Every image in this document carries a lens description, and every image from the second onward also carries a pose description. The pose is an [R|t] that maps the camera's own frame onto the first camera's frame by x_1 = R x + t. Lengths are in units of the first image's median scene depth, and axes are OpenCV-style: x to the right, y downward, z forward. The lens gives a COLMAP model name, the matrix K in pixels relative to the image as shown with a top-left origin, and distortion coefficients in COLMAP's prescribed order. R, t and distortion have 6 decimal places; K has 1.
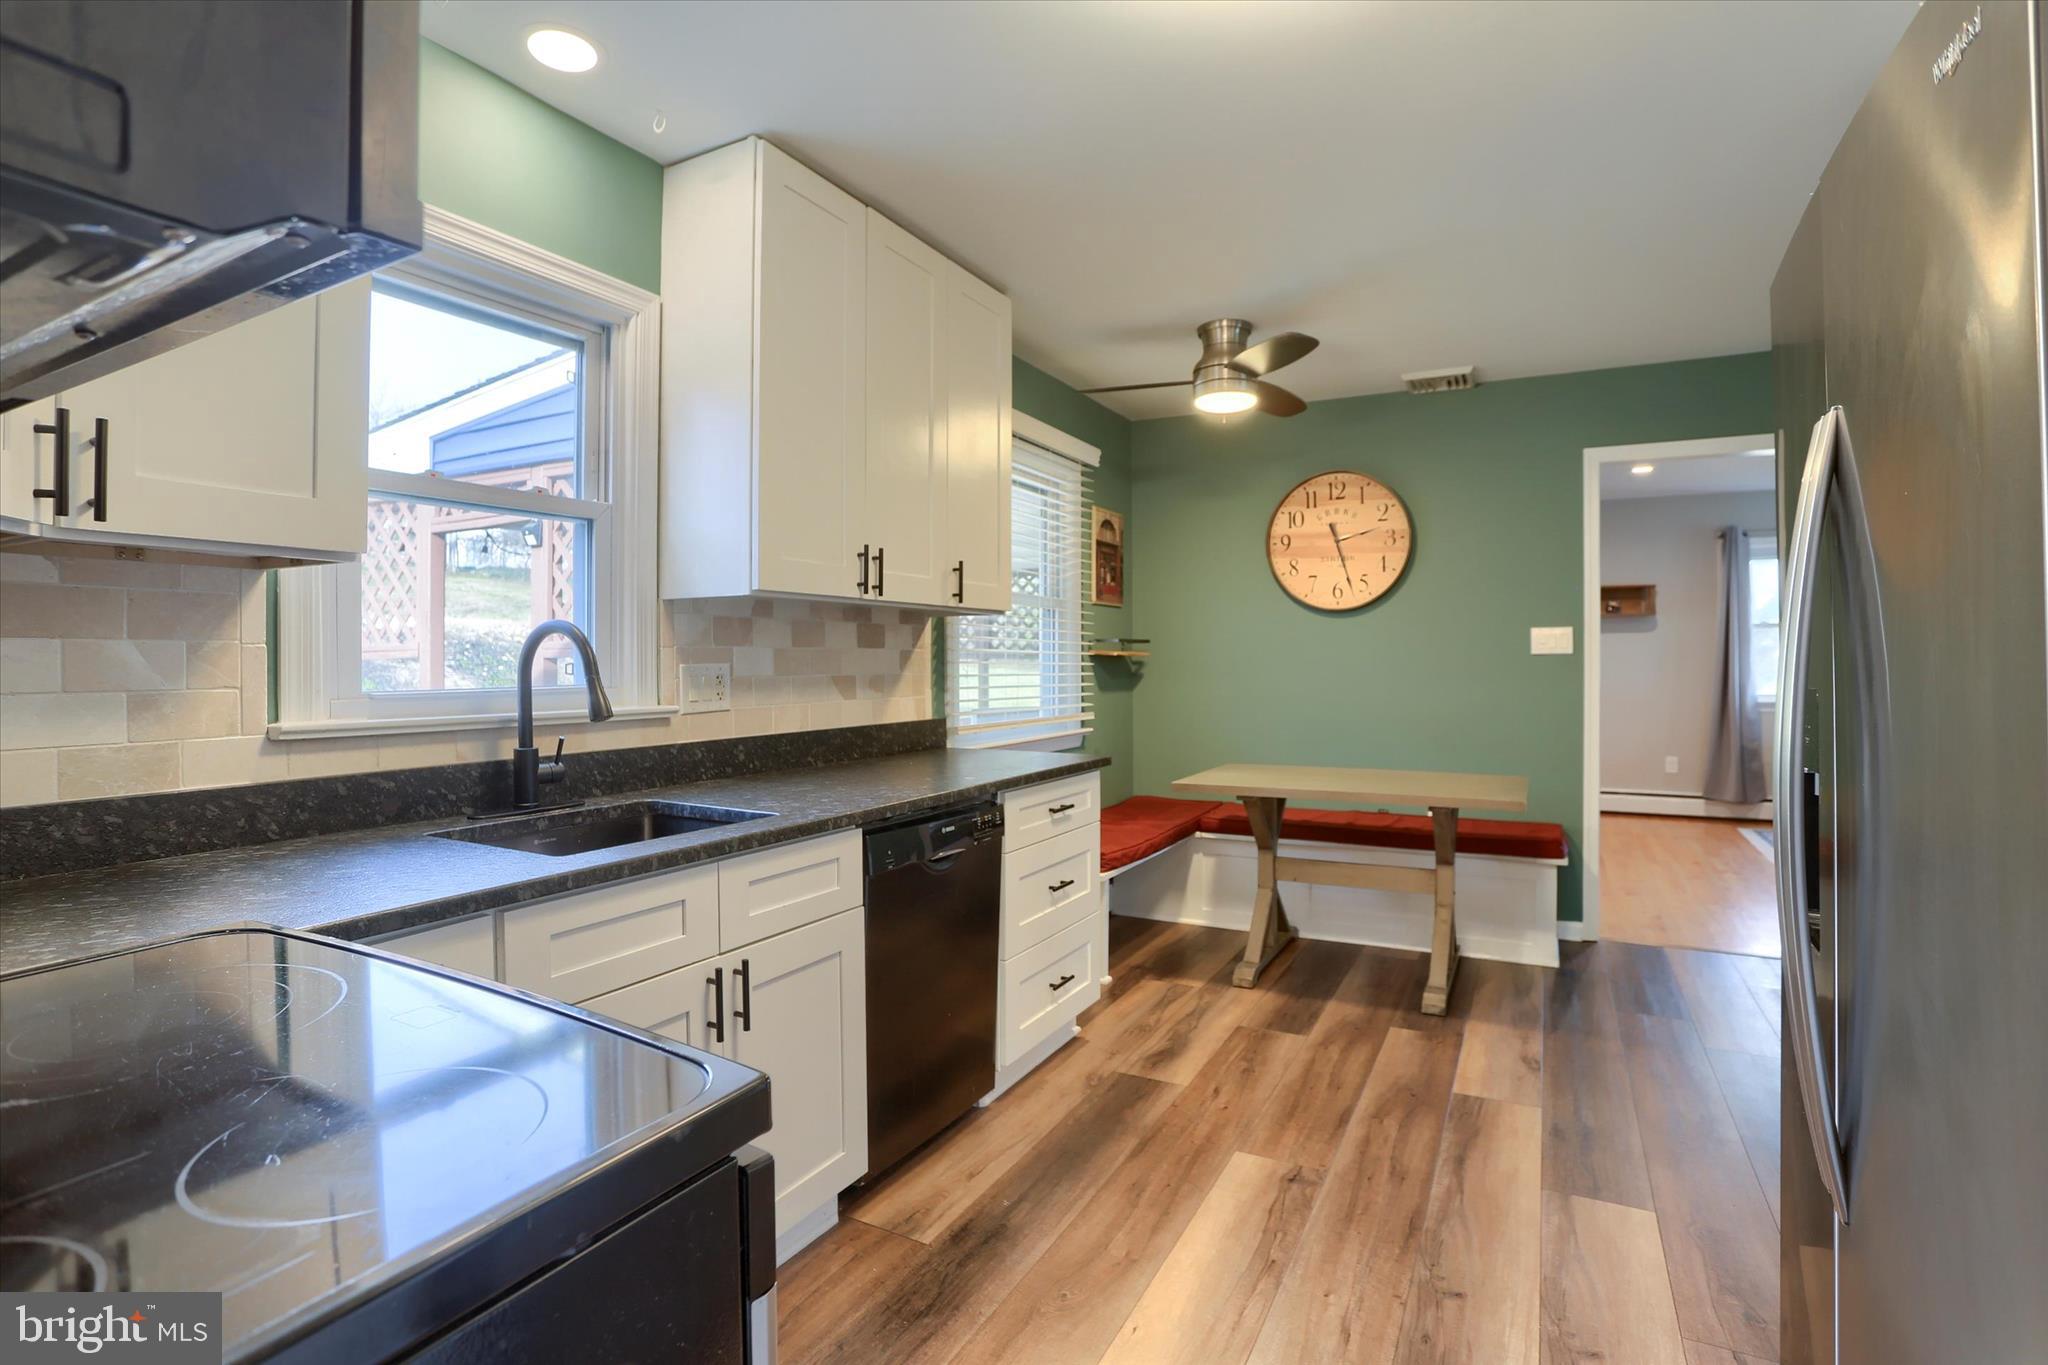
lens RADIAL K [[999.2, 0, 1011.7], [0, 999.2, 670.8], [0, 0, 1]] dist [-0.077245, 0.042074]
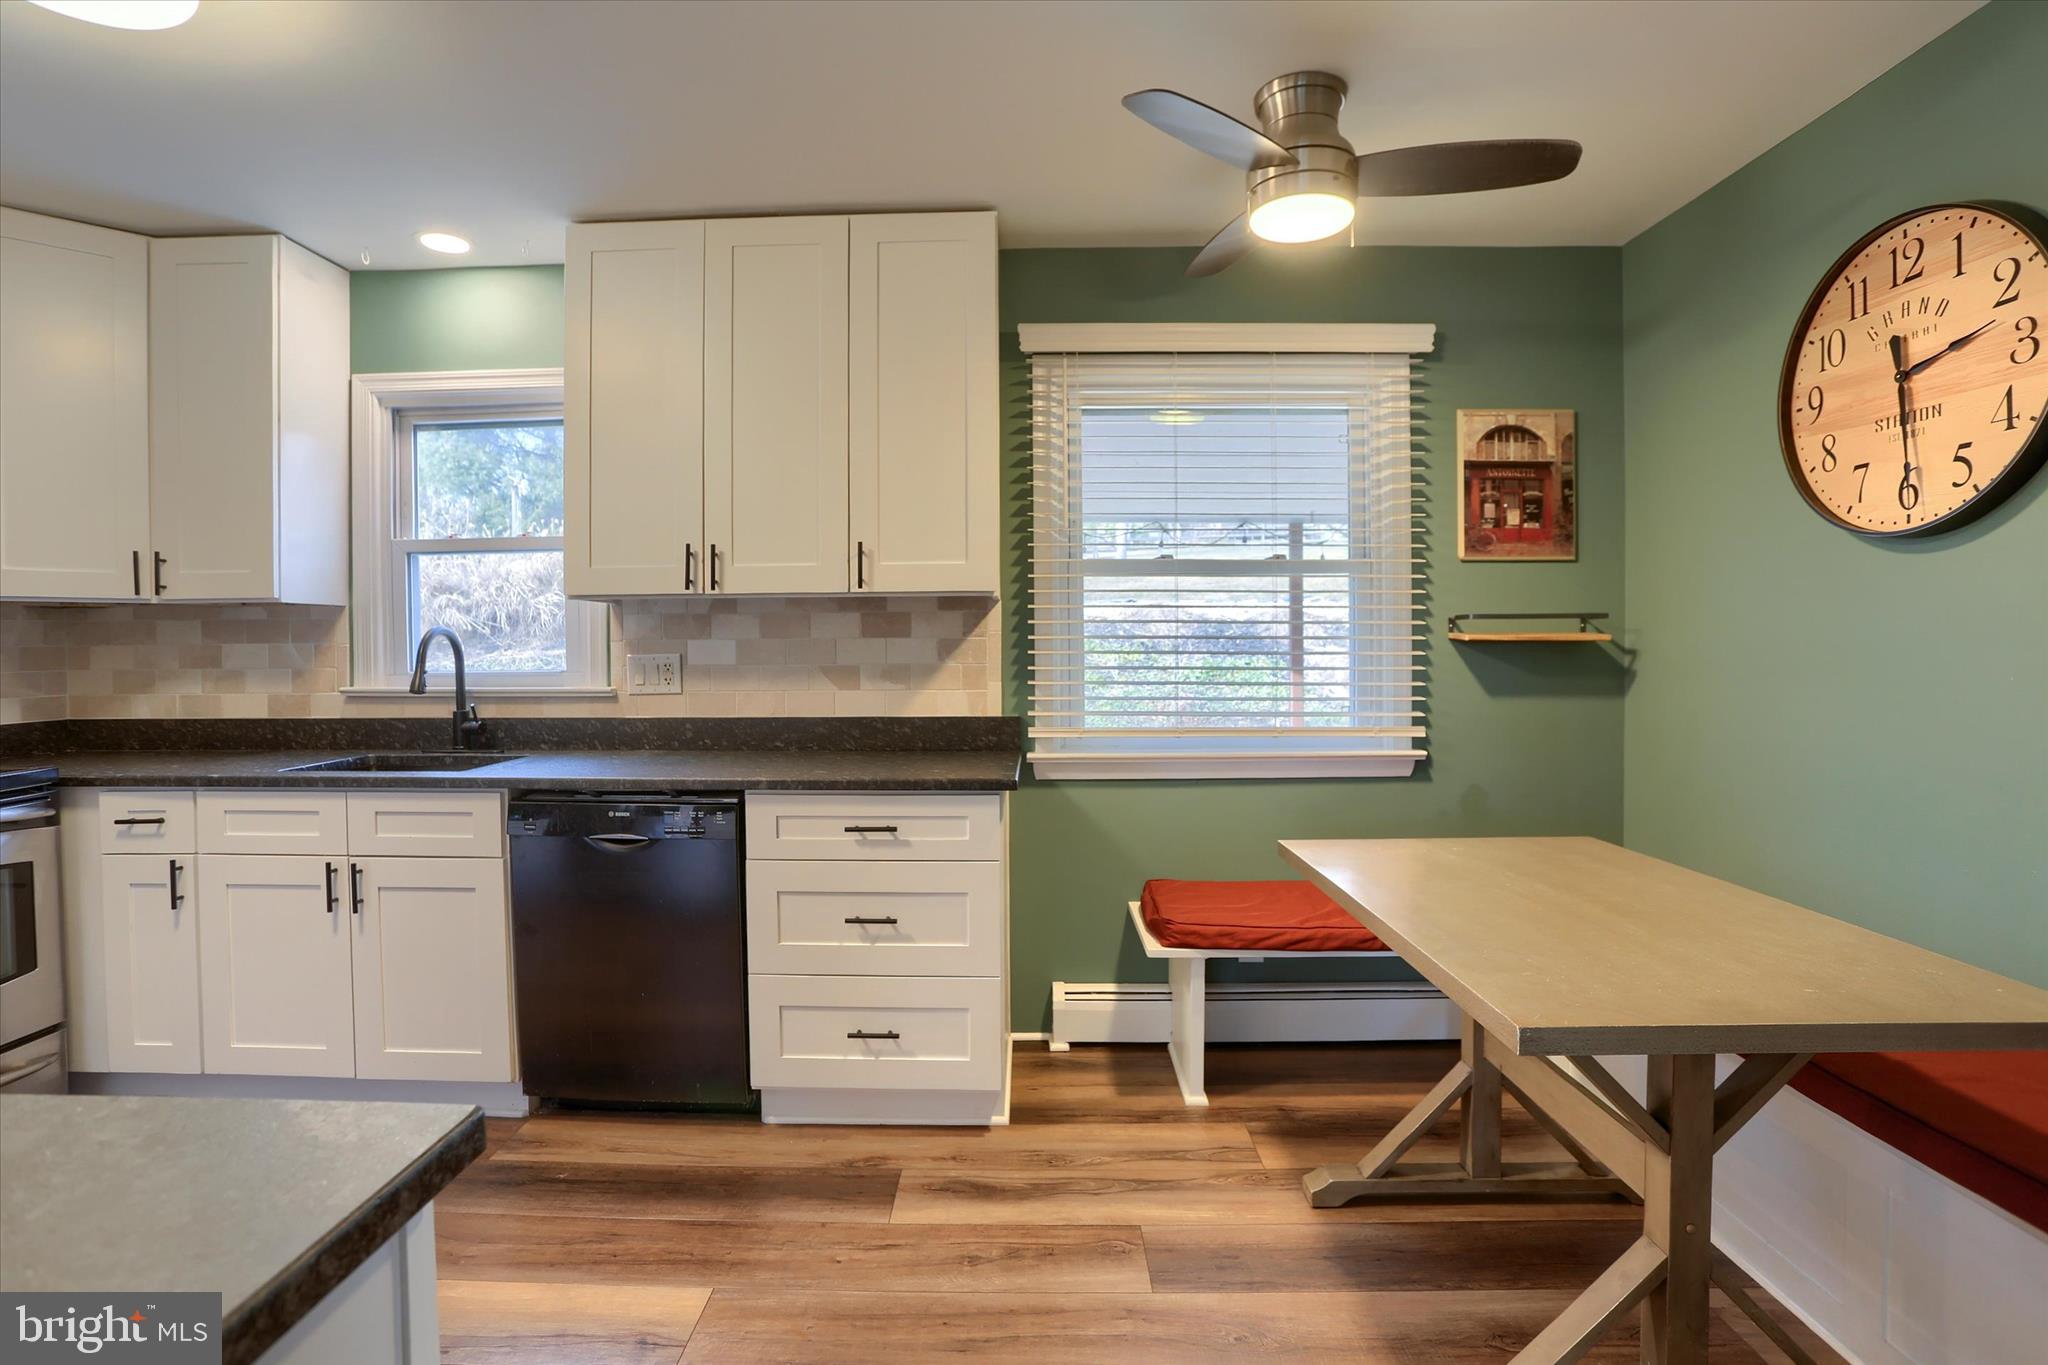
lens RADIAL K [[1012.2, 0, 1005.3], [0, 1012.2, 658.0], [0, 0, 1]] dist [-0.075966, 0.035124]
pose [[0.451175, 0.010789, -0.892370, 0.934104], [-0.003838, 0.999941, 0.010149, -0.016017], [0.892427, -0.001154, 0.451190, 0.782222]]
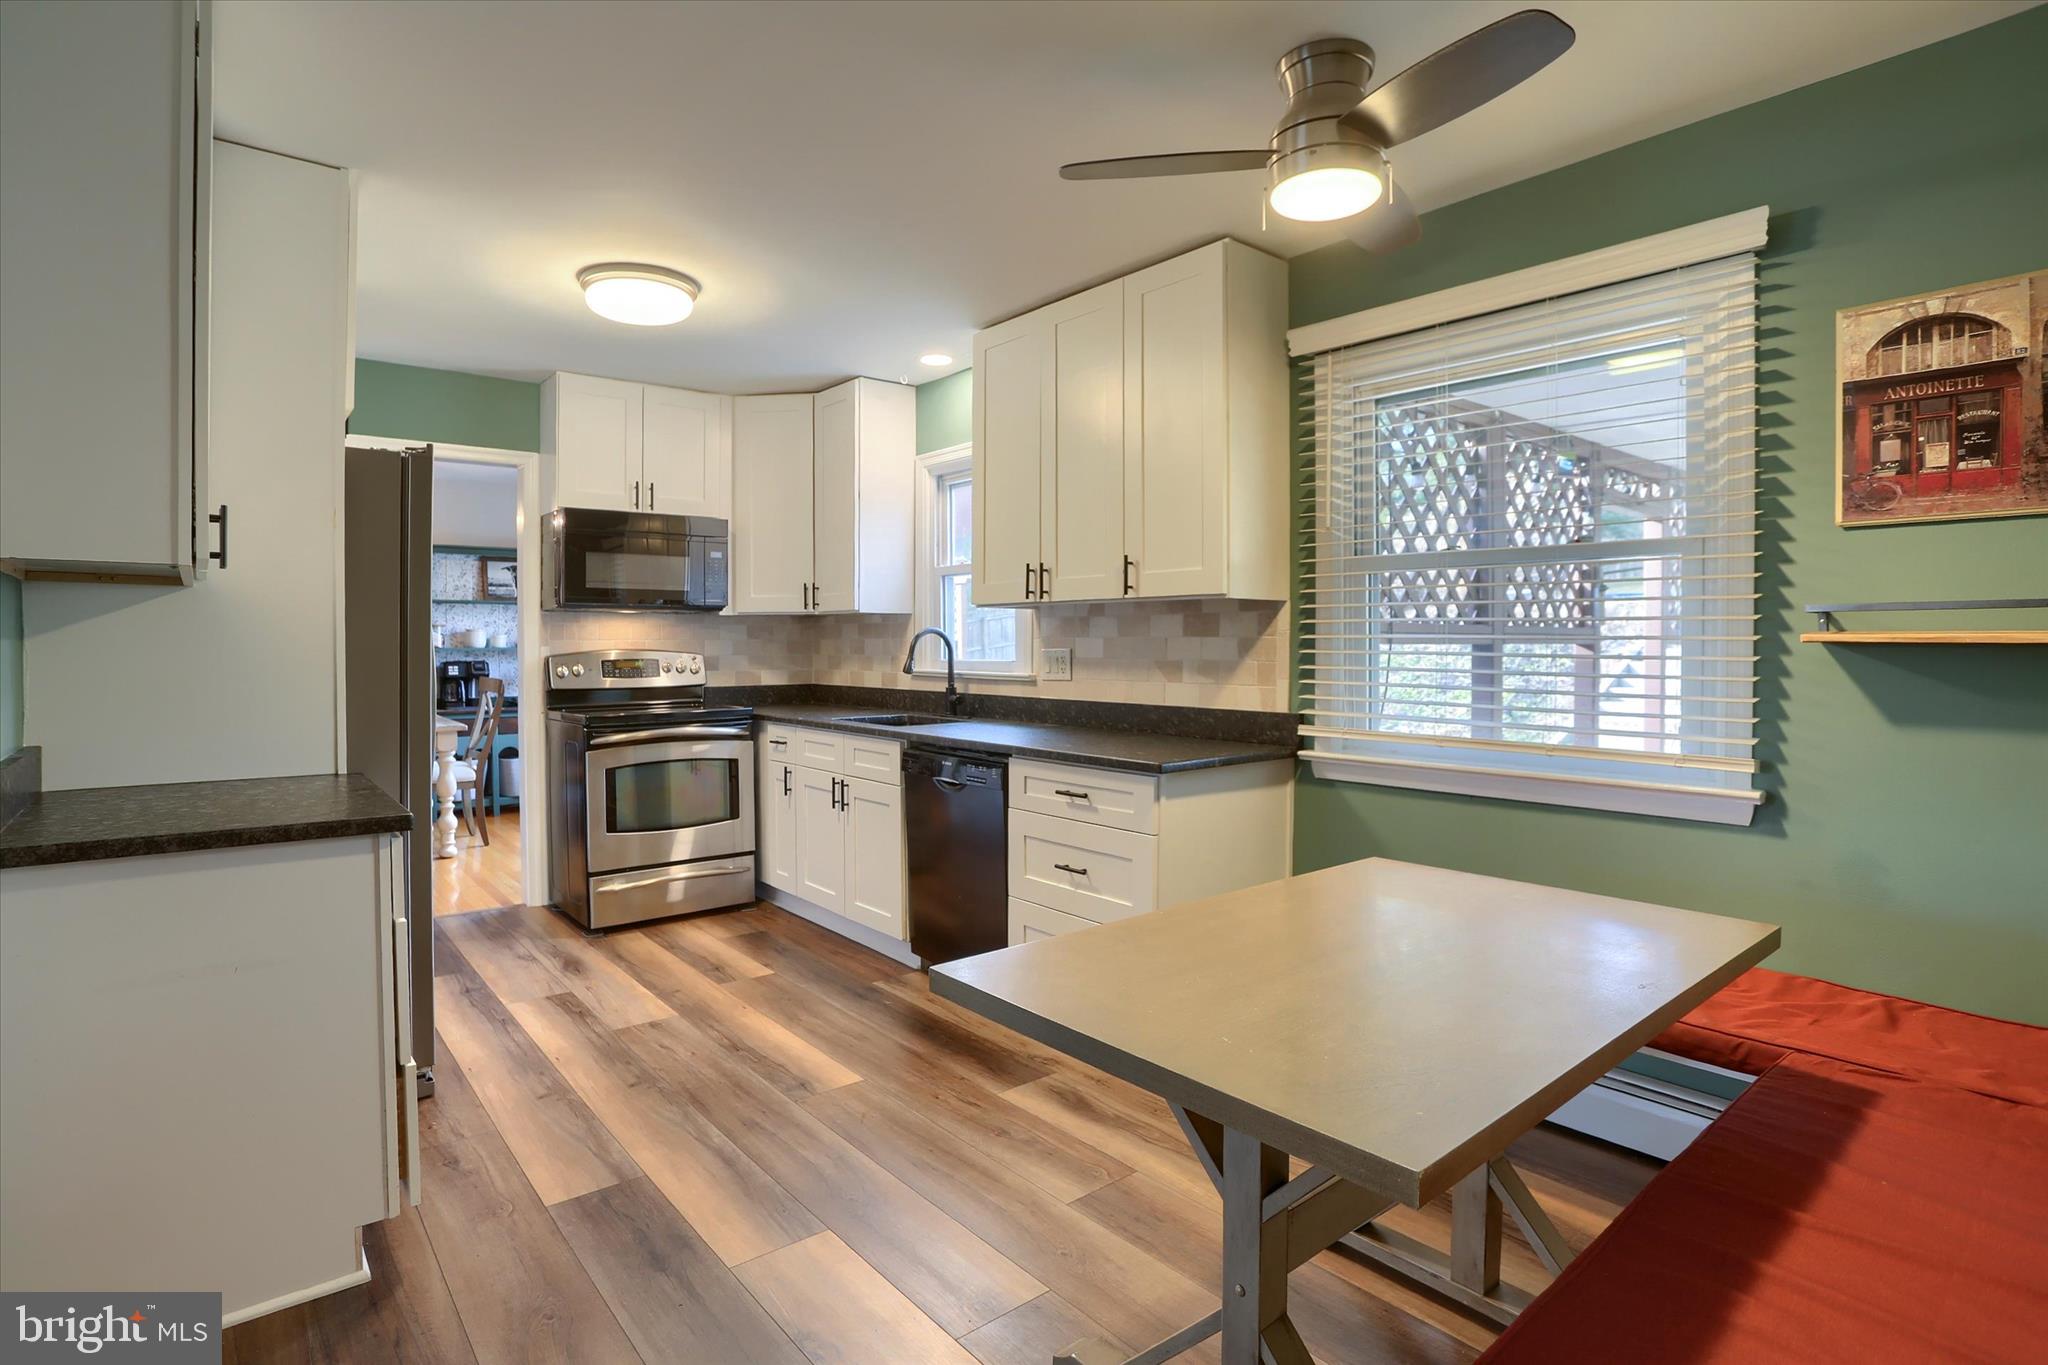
lens RADIAL K [[1029.4, 0, 1000.4], [0, 1029.4, 659.0], [0, 0, 1]] dist [-0.080834, 0.037306]
pose [[-0.389157, 0.016143, -0.921030, 1.140083], [-0.009738, 0.999718, 0.021636, -0.023919], [0.921120, 0.017389, -0.388890, 1.459494]]
